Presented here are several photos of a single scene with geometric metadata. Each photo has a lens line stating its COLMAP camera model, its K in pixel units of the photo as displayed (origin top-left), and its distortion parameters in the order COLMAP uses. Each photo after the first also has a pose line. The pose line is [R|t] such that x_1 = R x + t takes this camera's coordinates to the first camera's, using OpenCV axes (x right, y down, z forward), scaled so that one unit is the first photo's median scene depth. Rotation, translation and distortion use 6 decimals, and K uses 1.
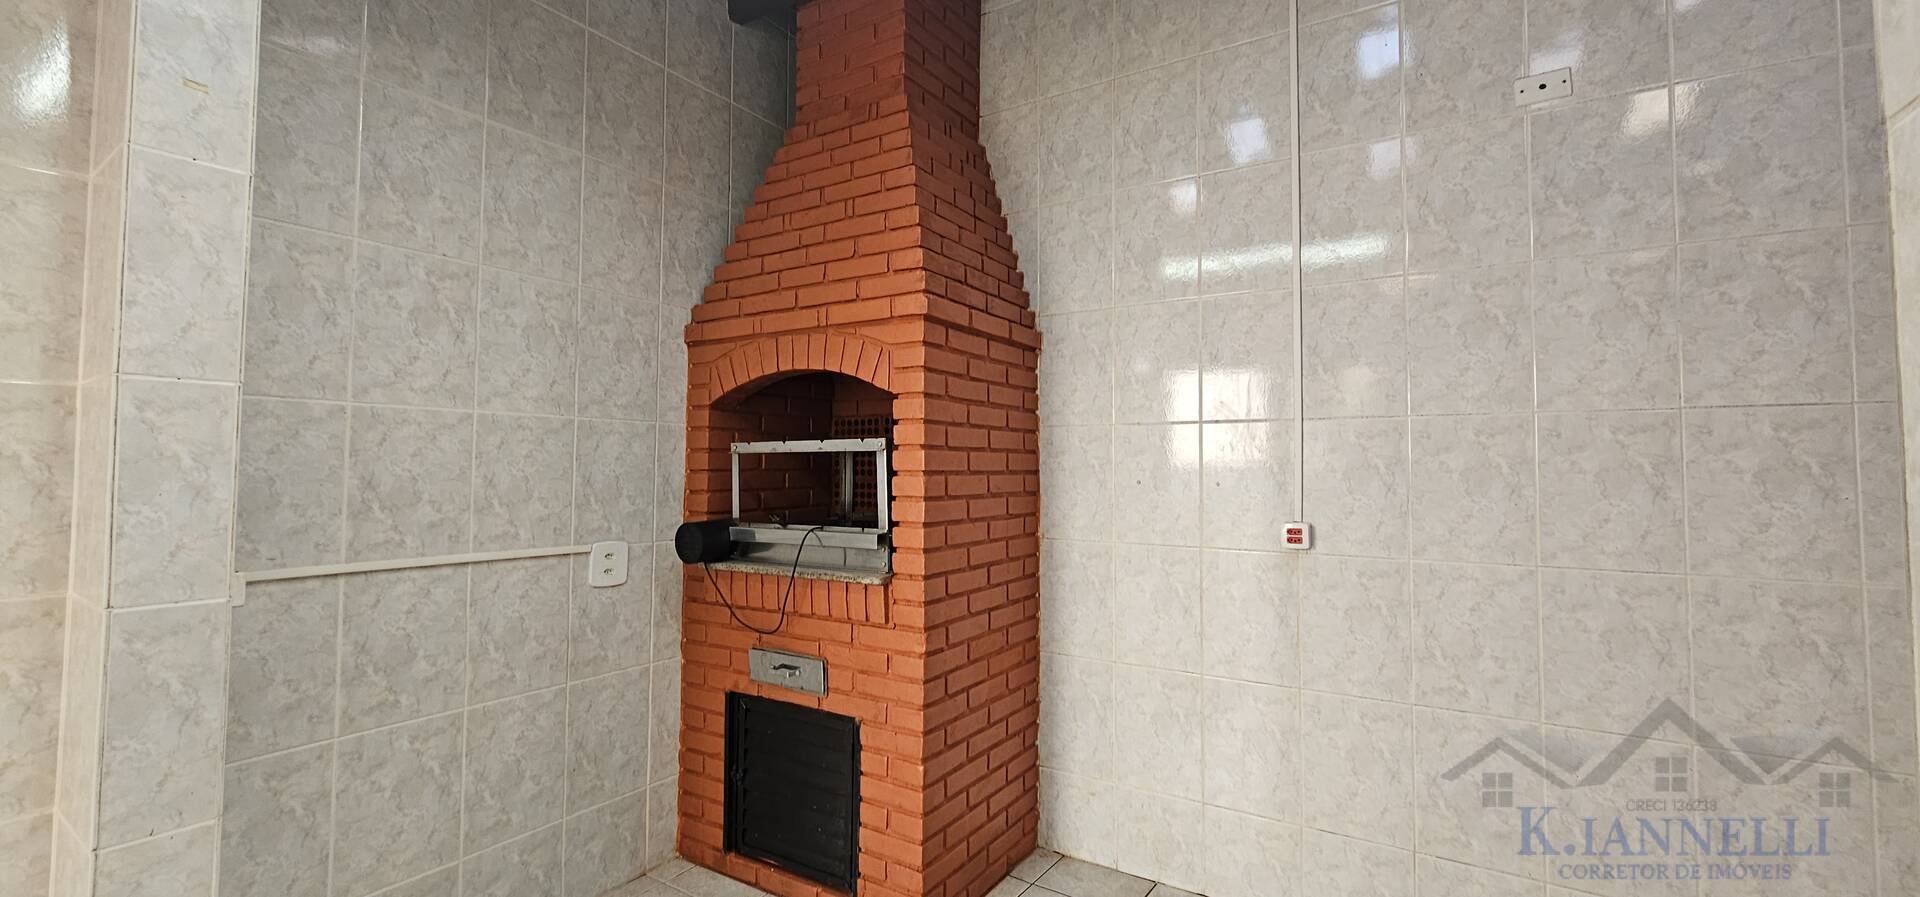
lens RADIAL K [[784.9, 0, 955.8], [0, 784.9, 441.4], [0, 0, 1]] dist [-0.001538, 0.001118]
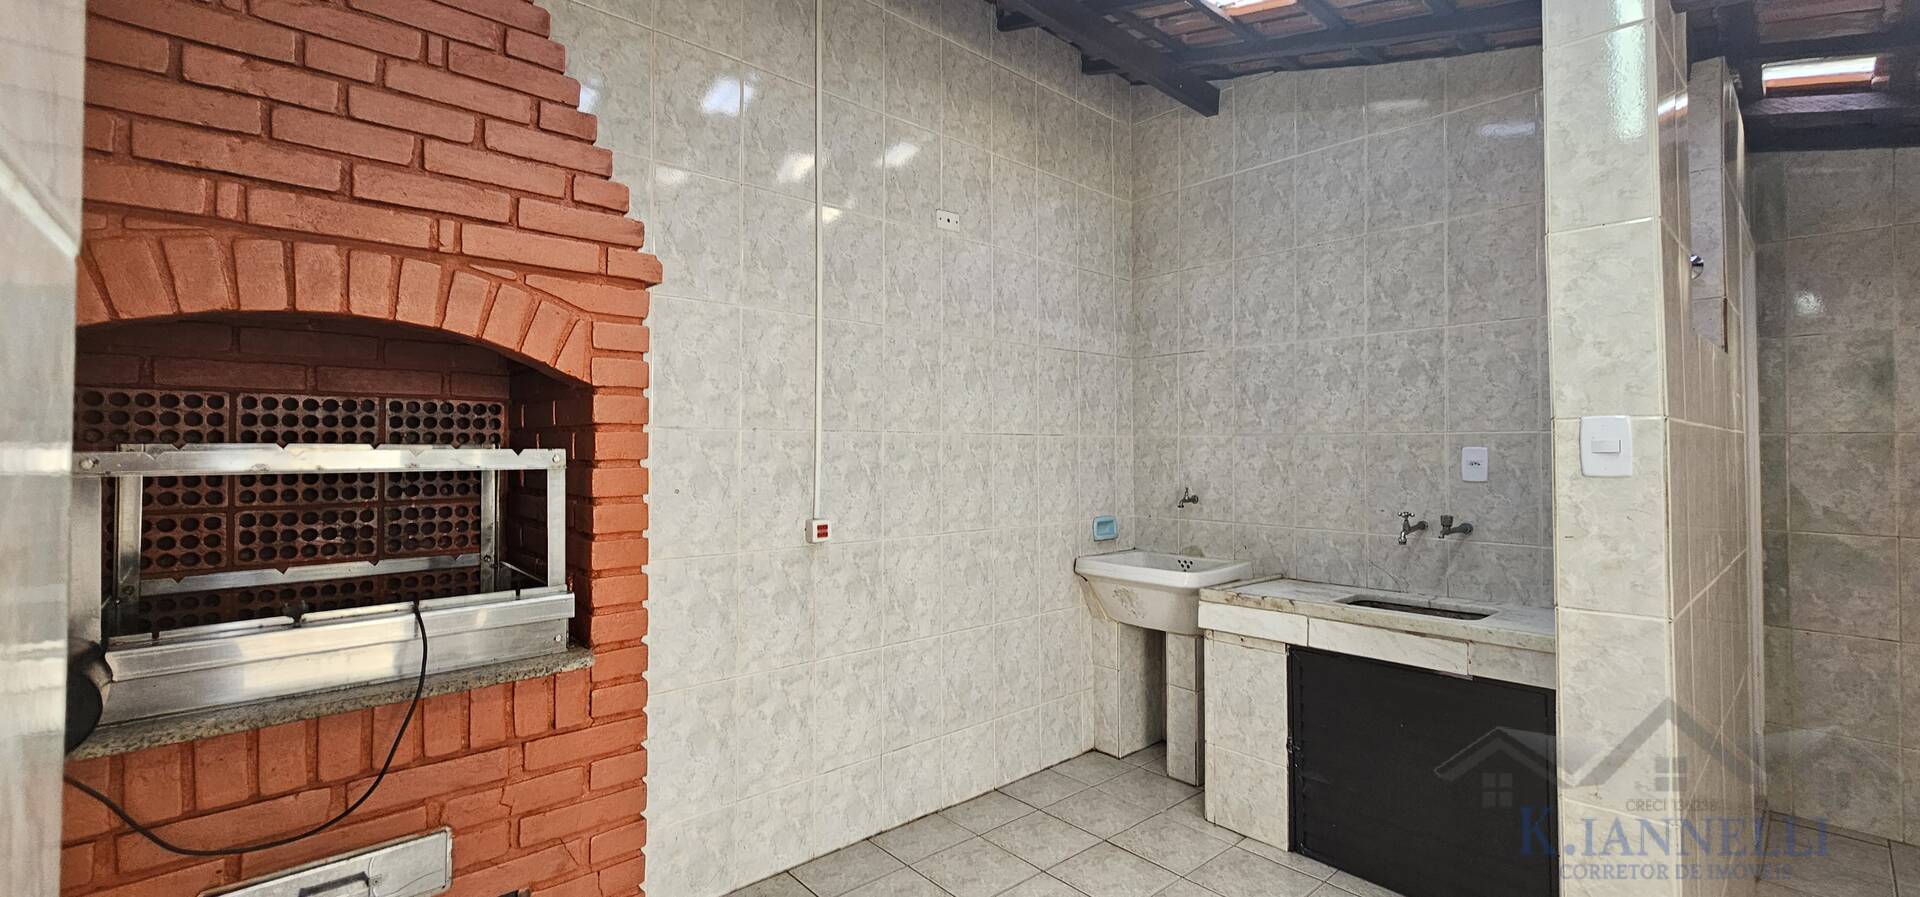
lens RADIAL K [[784.9, 0, 970.8], [0, 784.9, 438.6], [0, 0, 1]] dist [-0.001538, 0.001118]
pose [[0.257945, 0.008388, 0.966123, -0.630227], [-0.038690, 0.999250, 0.001654, -0.027020], [-0.965385, -0.037806, 0.258076, 0.480677]]
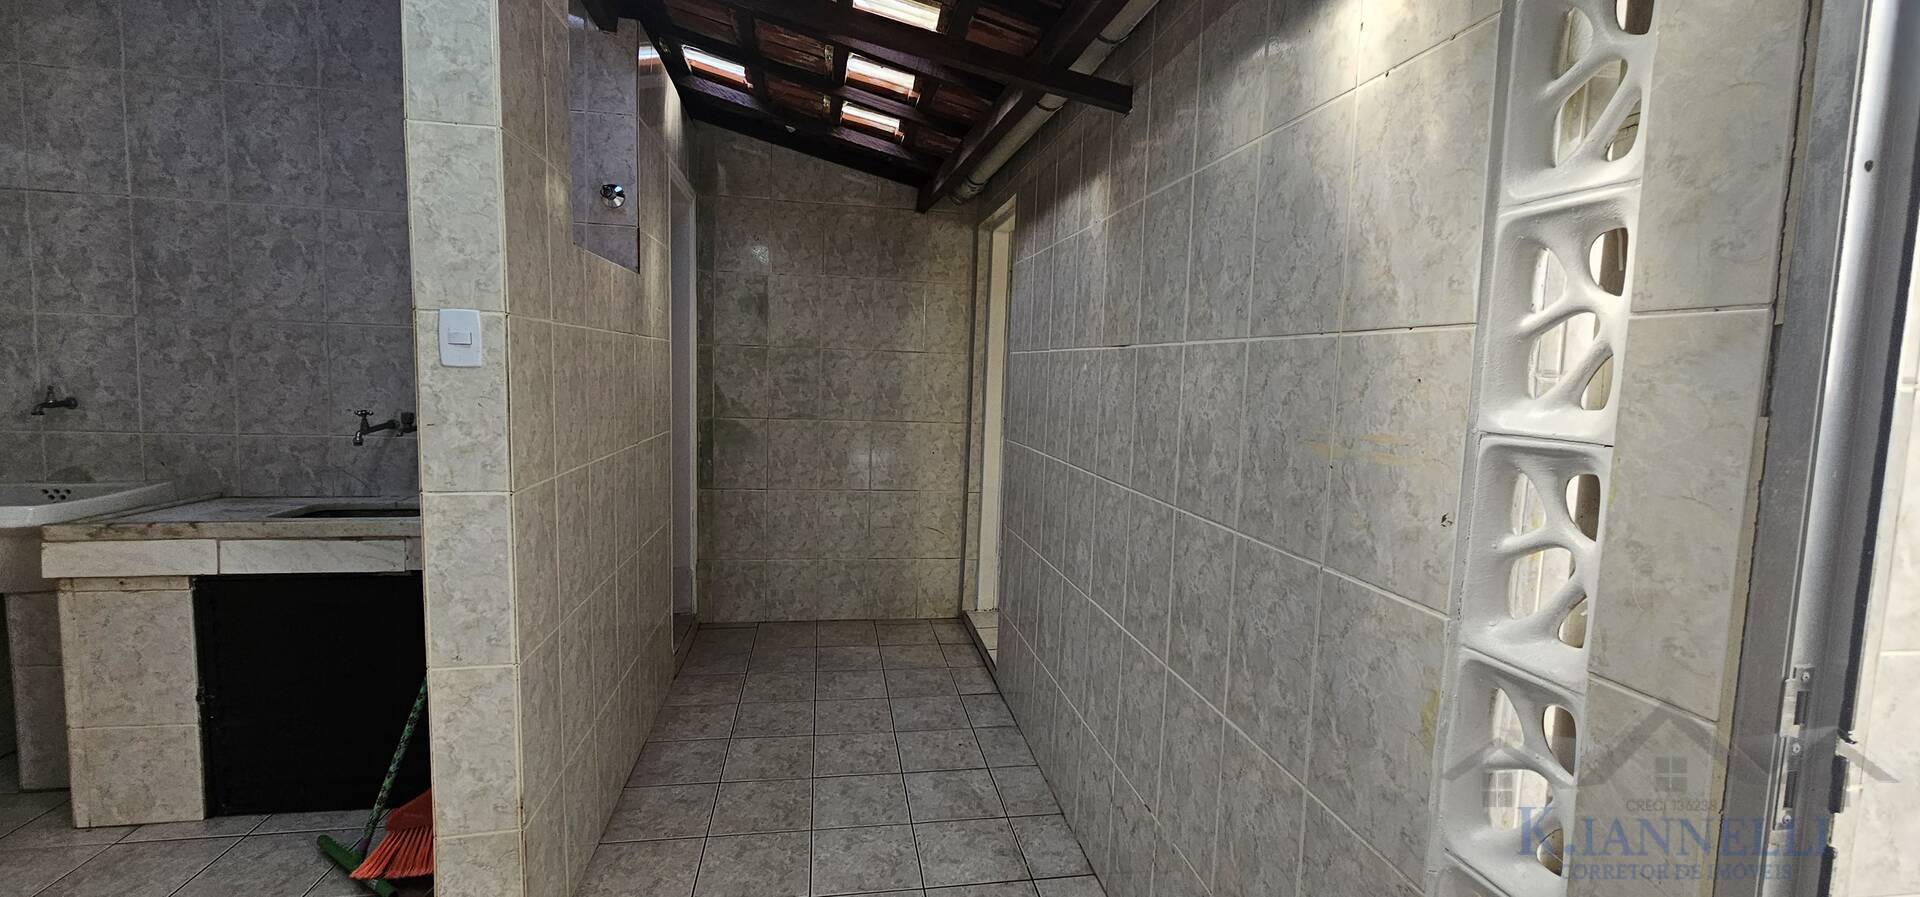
lens RADIAL K [[784.9, 0, 960.1], [0, 784.9, 438.3], [0, 0, 1]] dist [-0.001538, 0.001118]
pose [[-0.676304, -0.091254, 0.730949, -0.681074], [-0.066094, 0.995812, 0.063167, -0.024801], [-0.733652, -0.005592, -0.679503, 0.276208]]
